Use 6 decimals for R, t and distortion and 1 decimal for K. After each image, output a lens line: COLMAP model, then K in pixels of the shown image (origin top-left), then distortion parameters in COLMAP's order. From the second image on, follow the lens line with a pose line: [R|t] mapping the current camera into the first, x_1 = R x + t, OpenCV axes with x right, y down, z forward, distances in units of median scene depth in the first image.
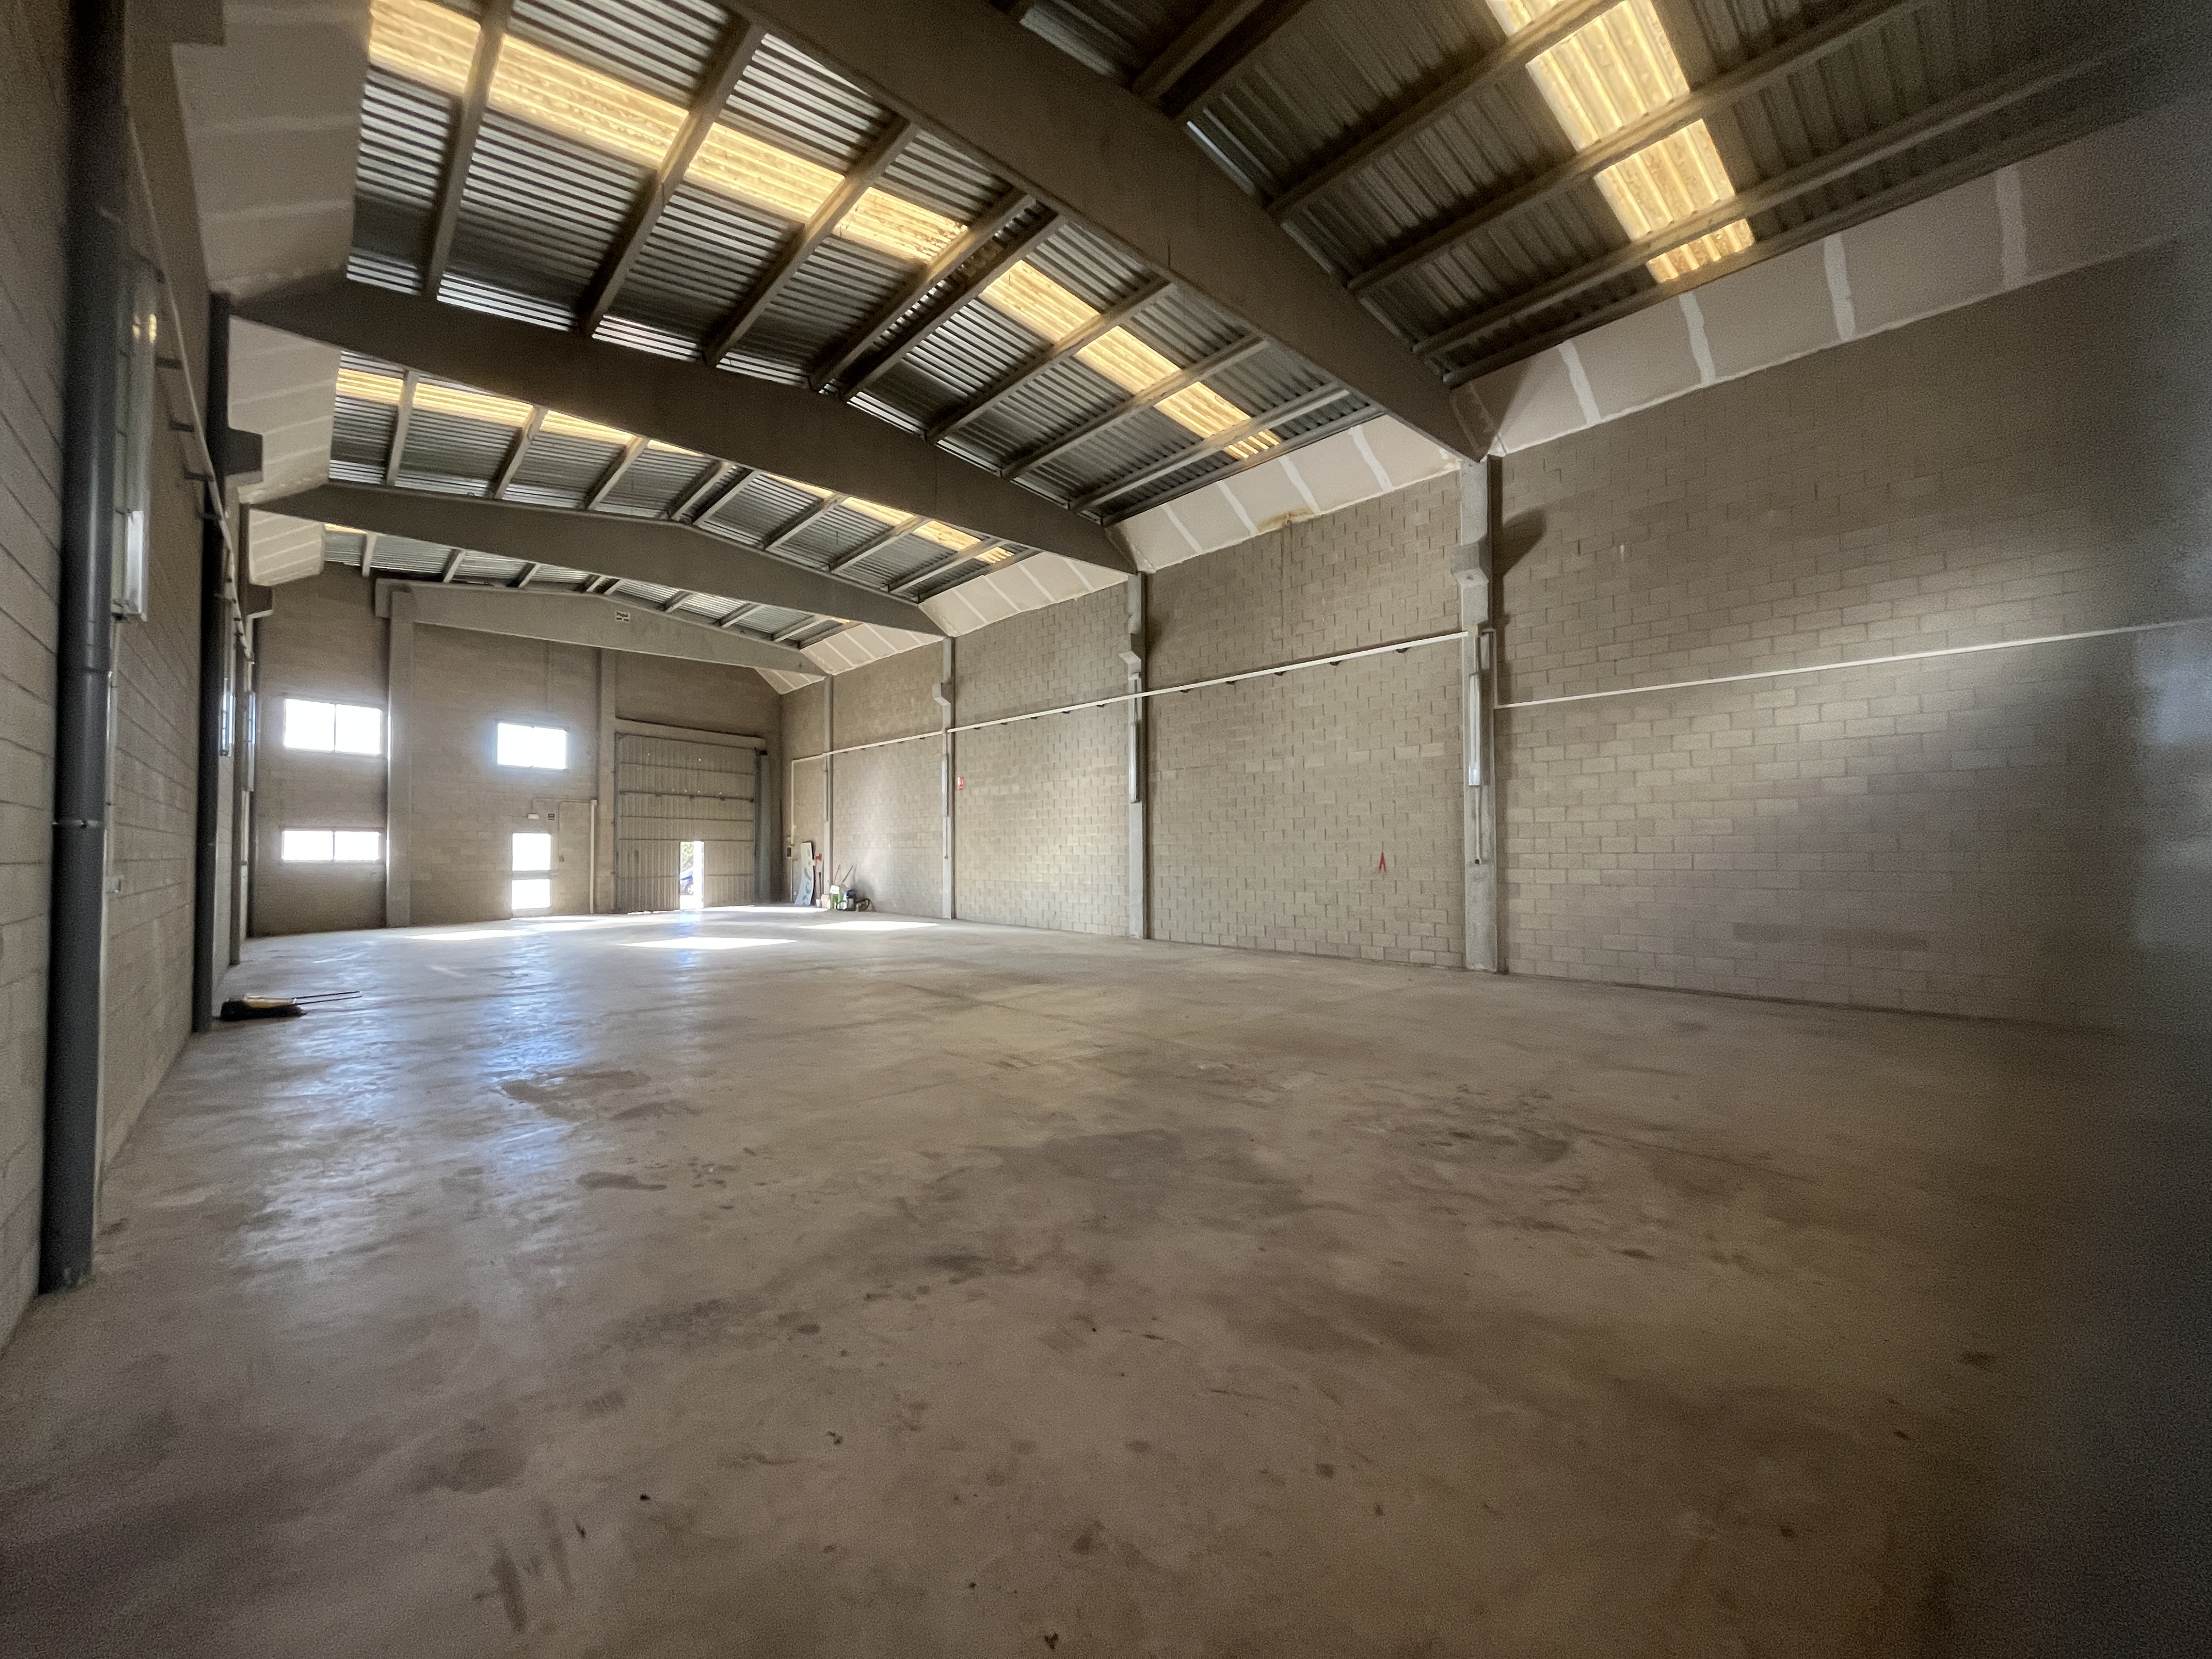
lens RADIAL K [[893.0, 0, 1101.7], [0, 893.0, 831.4], [0, 0, 1]] dist [-0.002475, -0.000737]
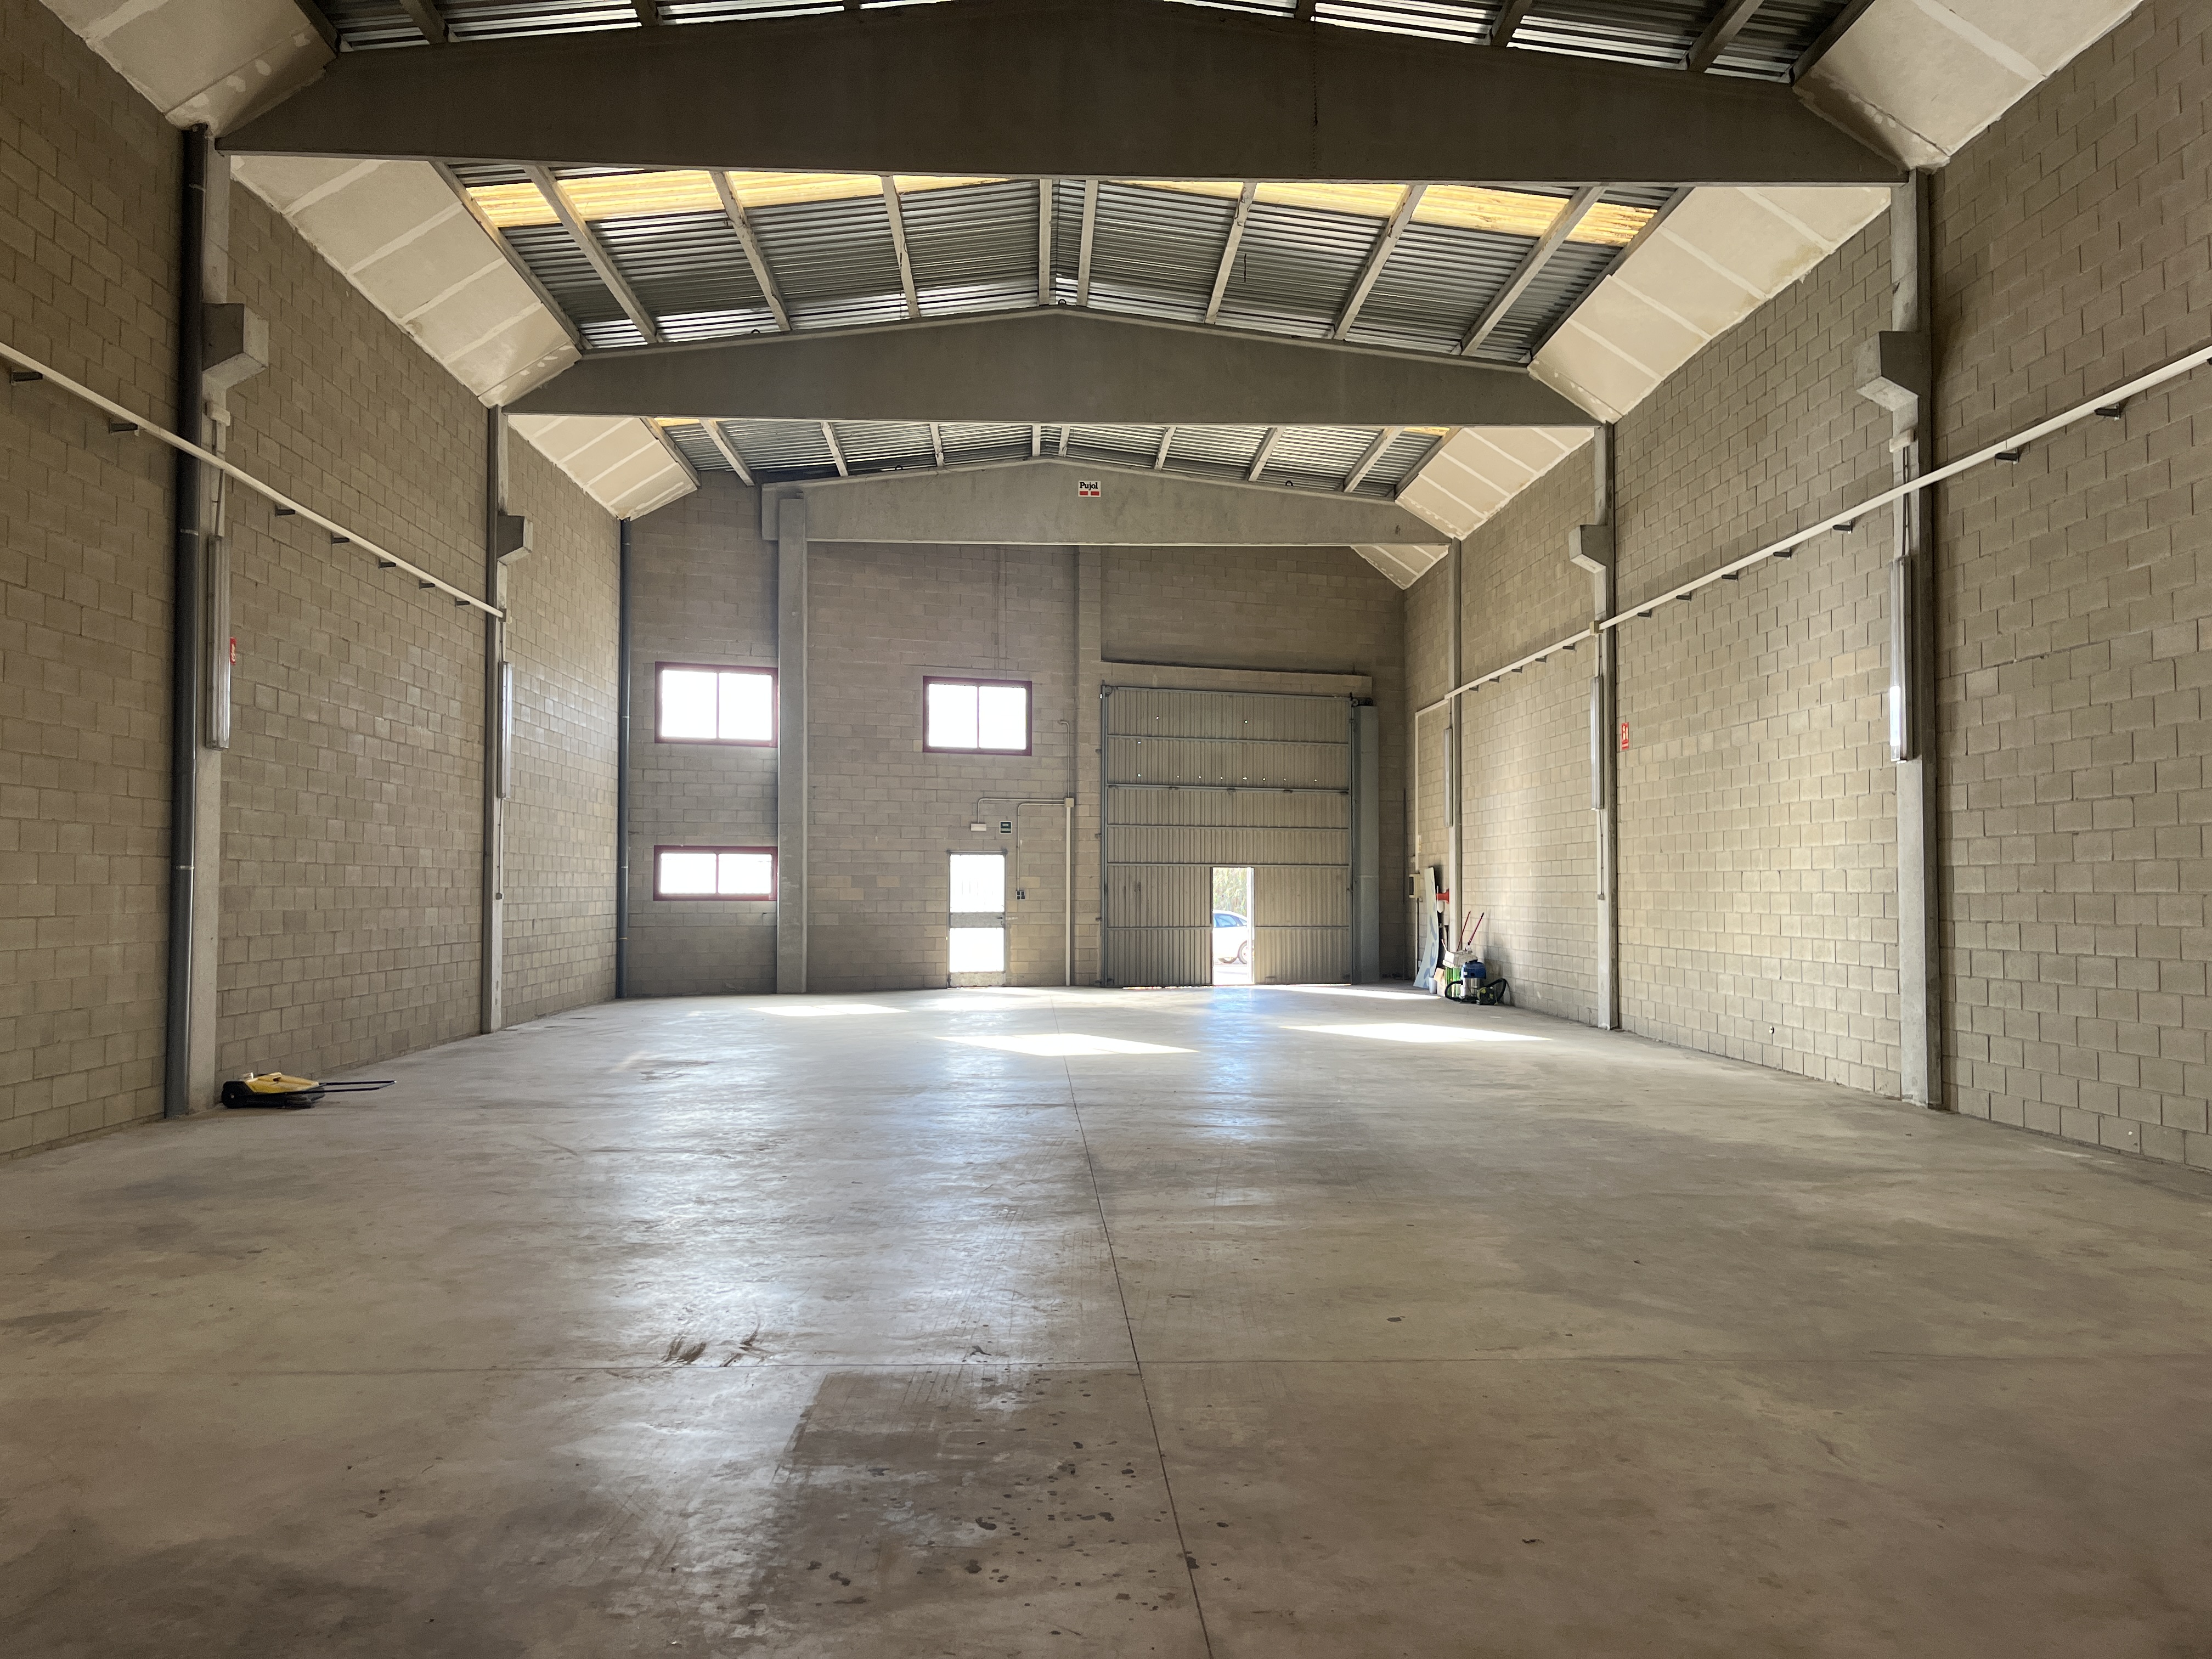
lens RADIAL K [[1665.5, 0, 1090.9], [0, 1665.5, 835.7], [0, 0, 1]] dist [0.073461, -0.092774]
pose [[0.767837, -0.016561, -0.640431, 0.205007], [0.011285, 0.999860, -0.012326, 0.005415], [0.640546, 0.002237, 0.767917, 0.172466]]
